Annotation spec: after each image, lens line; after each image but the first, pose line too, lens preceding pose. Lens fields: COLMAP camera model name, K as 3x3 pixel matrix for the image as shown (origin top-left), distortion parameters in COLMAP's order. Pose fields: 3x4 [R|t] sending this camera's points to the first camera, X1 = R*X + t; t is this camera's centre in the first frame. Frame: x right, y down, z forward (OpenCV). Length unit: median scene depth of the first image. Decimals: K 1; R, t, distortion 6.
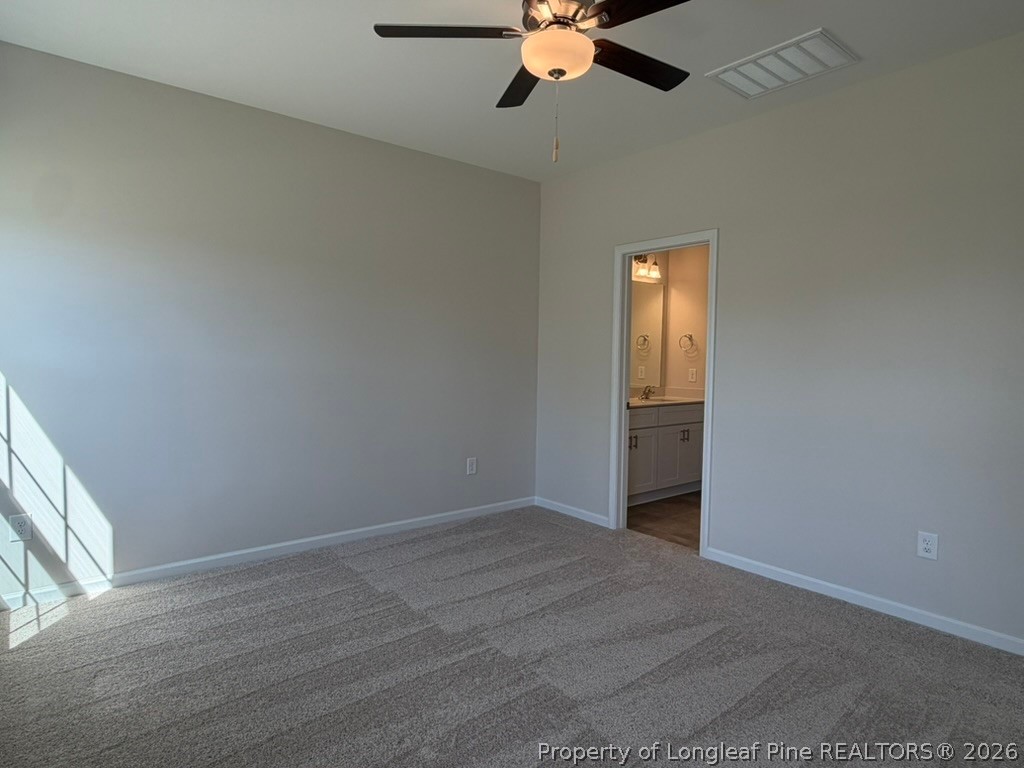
lens RADIAL K [[595.4, 0, 515.2], [0, 595.4, 386.0], [0, 0, 1]] dist [0.001011, 0.000891]
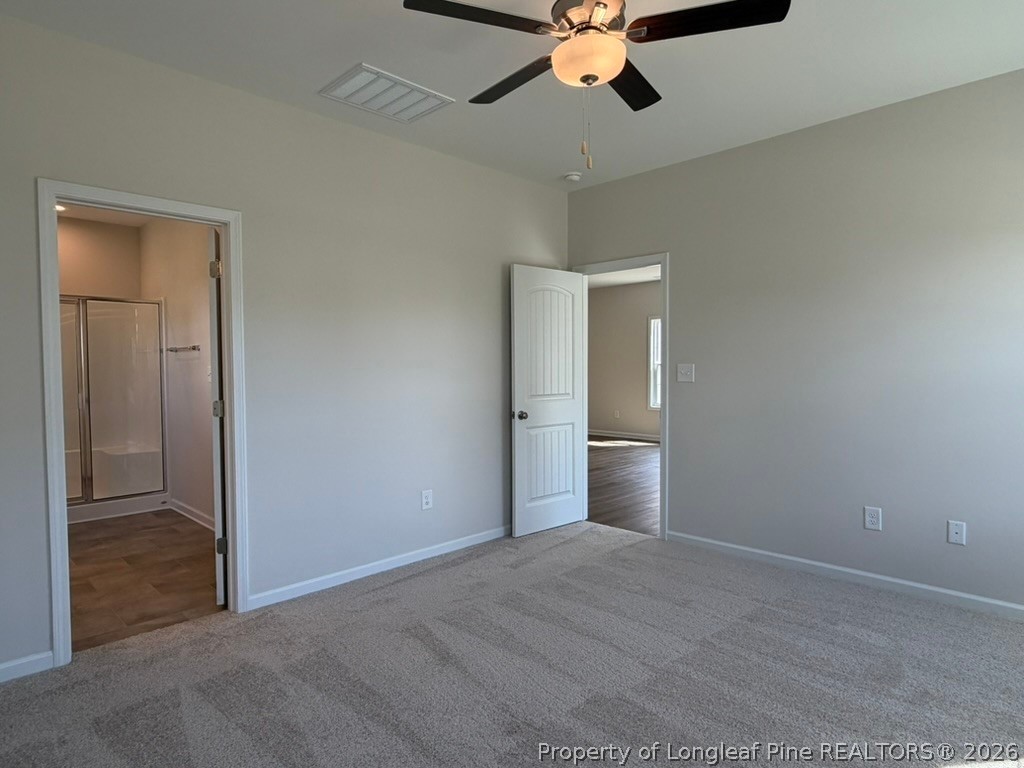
lens RADIAL K [[595.4, 0, 515.2], [0, 595.4, 386.0], [0, 0, 1]] dist [0.001011, 0.000891]
pose [[-0.102745, -0.047227, 0.993586, -0.677686], [0.057326, 0.996931, 0.053315, -0.055039], [-0.993054, 0.062436, -0.099723, 0.913223]]
